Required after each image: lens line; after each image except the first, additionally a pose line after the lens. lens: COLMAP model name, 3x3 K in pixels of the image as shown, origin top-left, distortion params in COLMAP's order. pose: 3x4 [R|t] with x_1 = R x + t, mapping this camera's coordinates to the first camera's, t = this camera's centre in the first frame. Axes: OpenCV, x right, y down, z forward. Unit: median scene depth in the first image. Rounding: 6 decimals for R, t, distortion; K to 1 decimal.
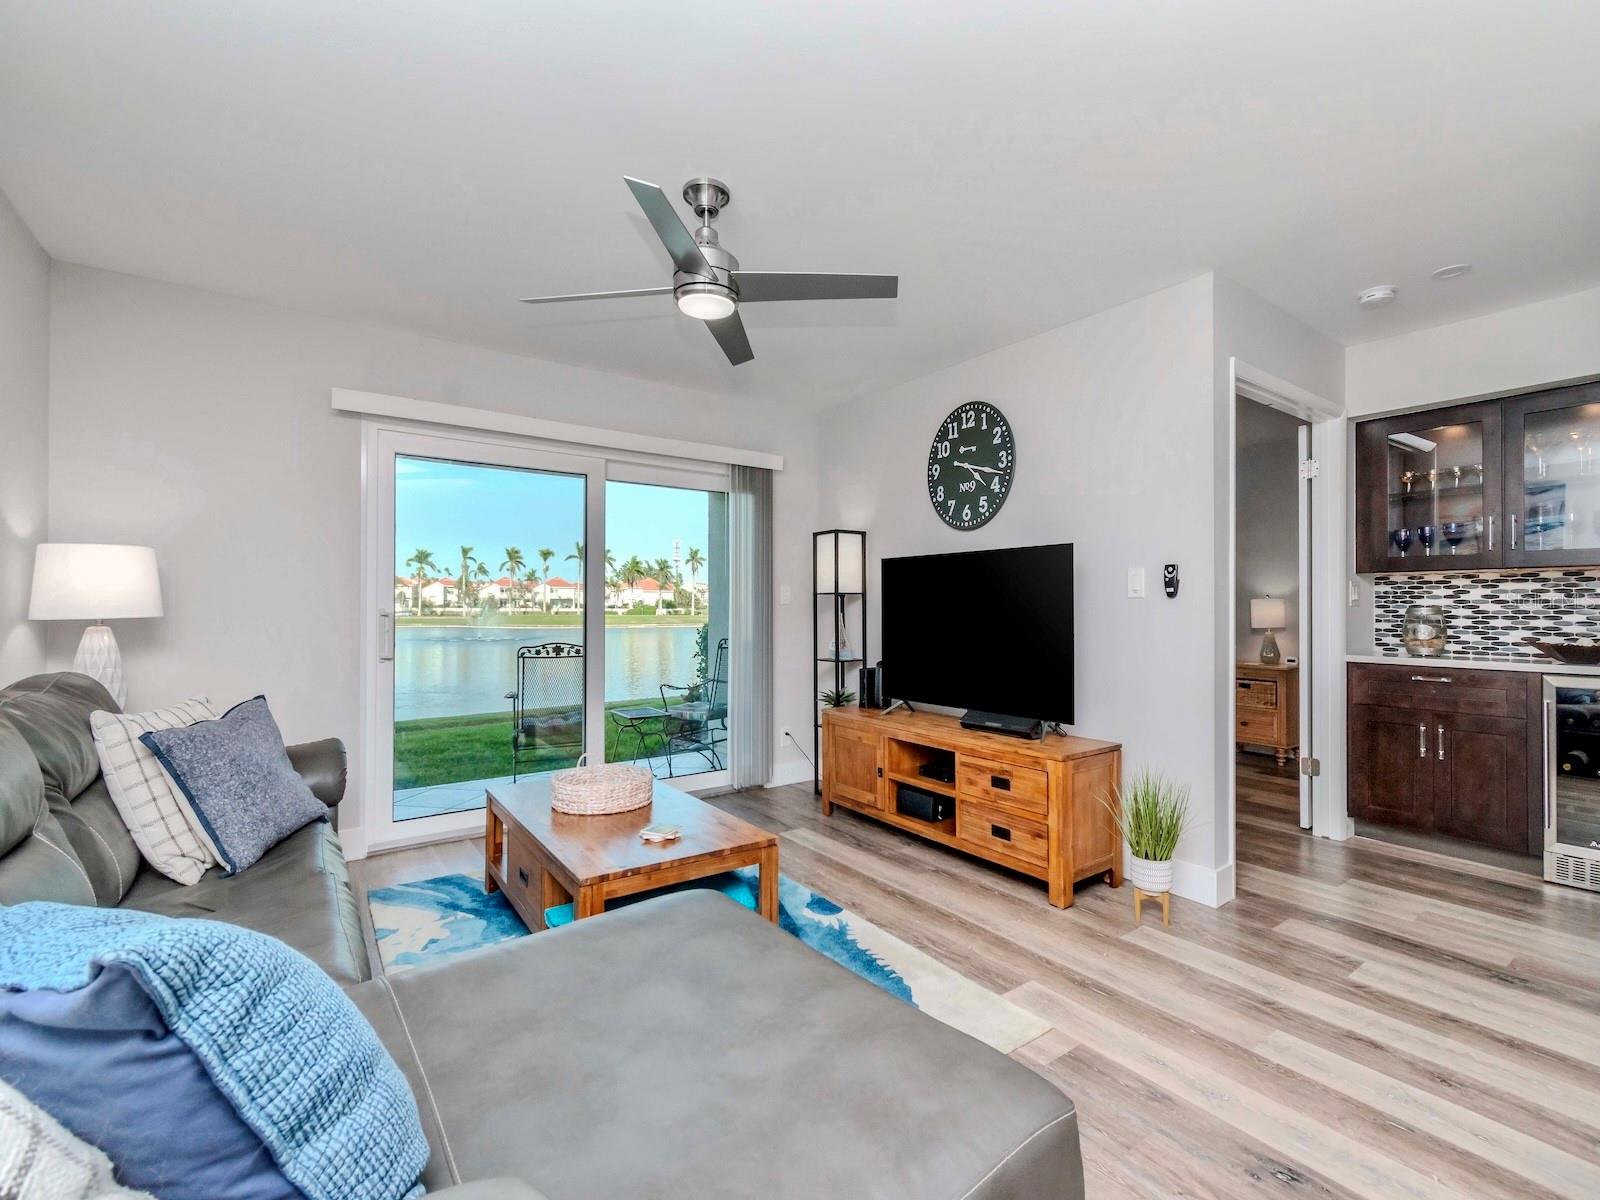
lens RADIAL K [[721.1, 0, 809.6], [0, 721.1, 599.2], [0, 0, 1]] dist [-0.001633, 0.000817]
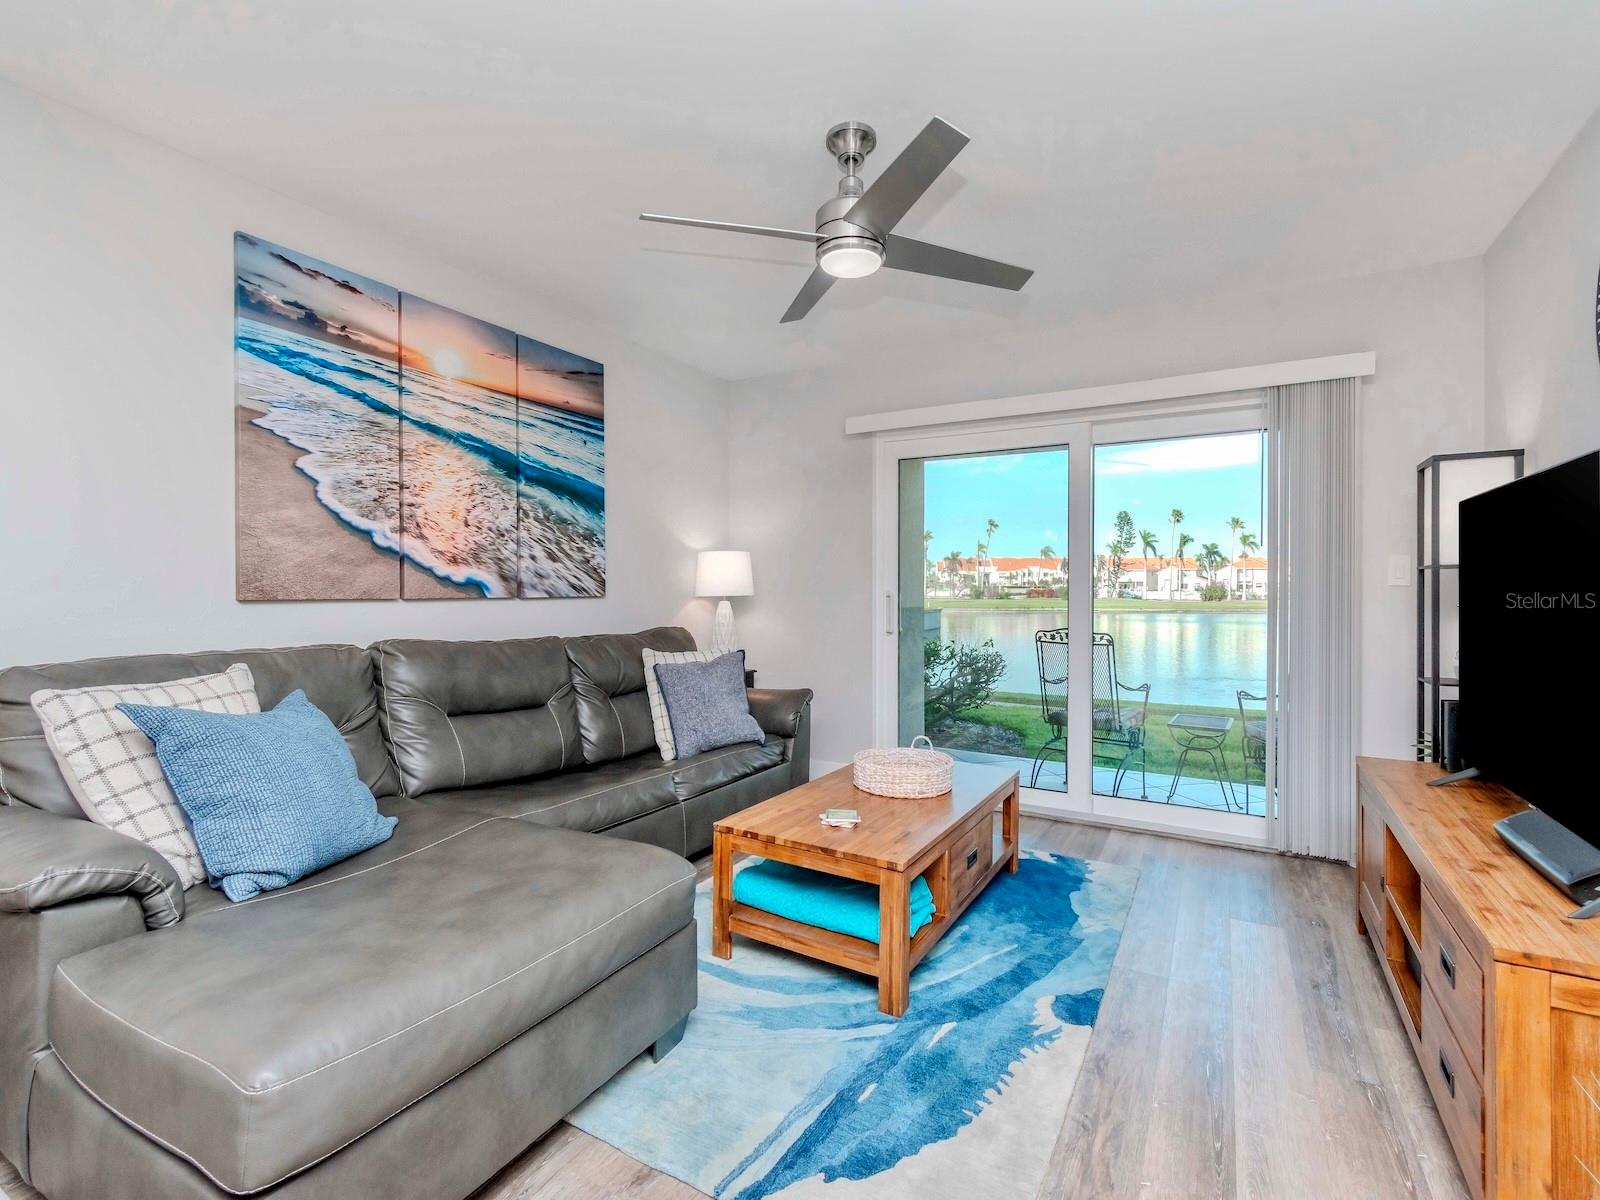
lens RADIAL K [[721.1, 0, 790.1], [0, 721.1, 602.0], [0, 0, 1]] dist [-0.001633, 0.000817]
pose [[0.392710, 0.019459, -0.919456, 0.406339], [0.004749, 0.999720, 0.023186, 0.003079], [0.919650, -0.013472, 0.392508, 0.336779]]
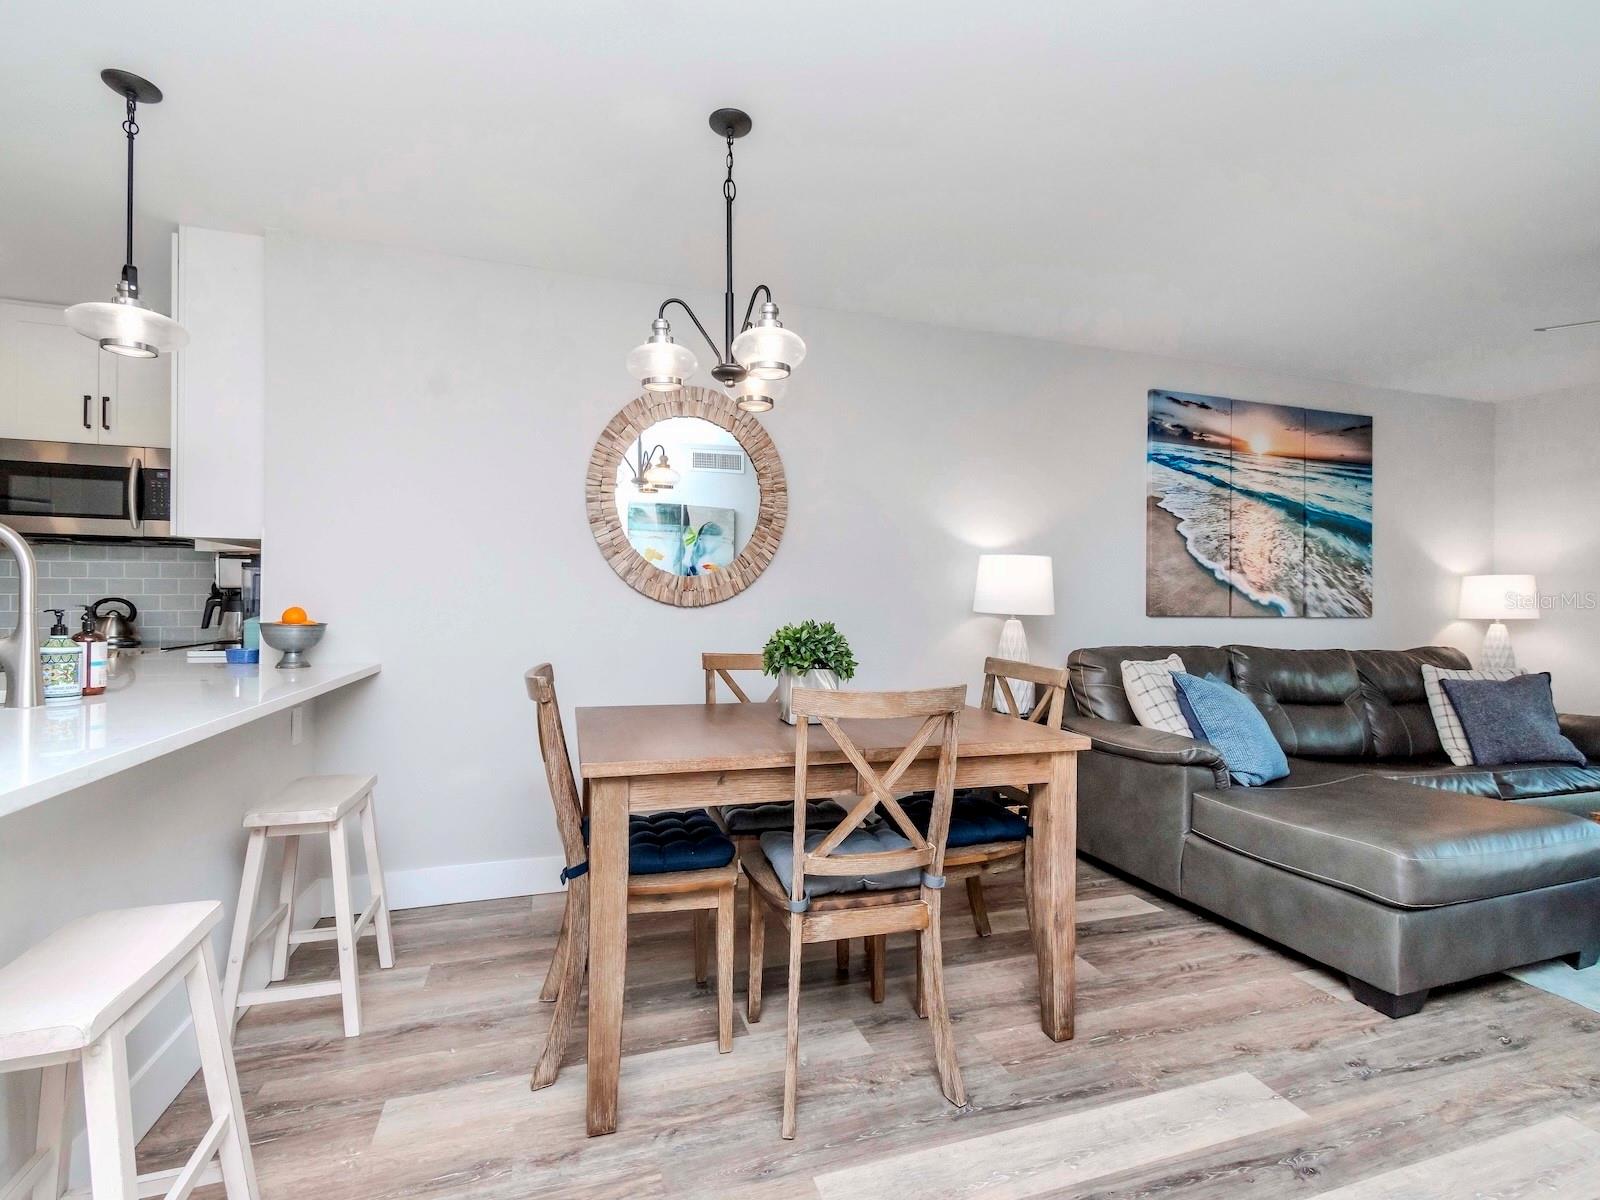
lens RADIAL K [[721.1, 0, 792.7], [0, 721.1, 597.7], [0, 0, 1]] dist [-0.001633, 0.000817]
pose [[-0.316398, -0.011091, -0.948562, 0.749453], [-0.001819, 0.999937, -0.011084, 0.000085], [0.948625, -0.001781, -0.316398, -0.005726]]
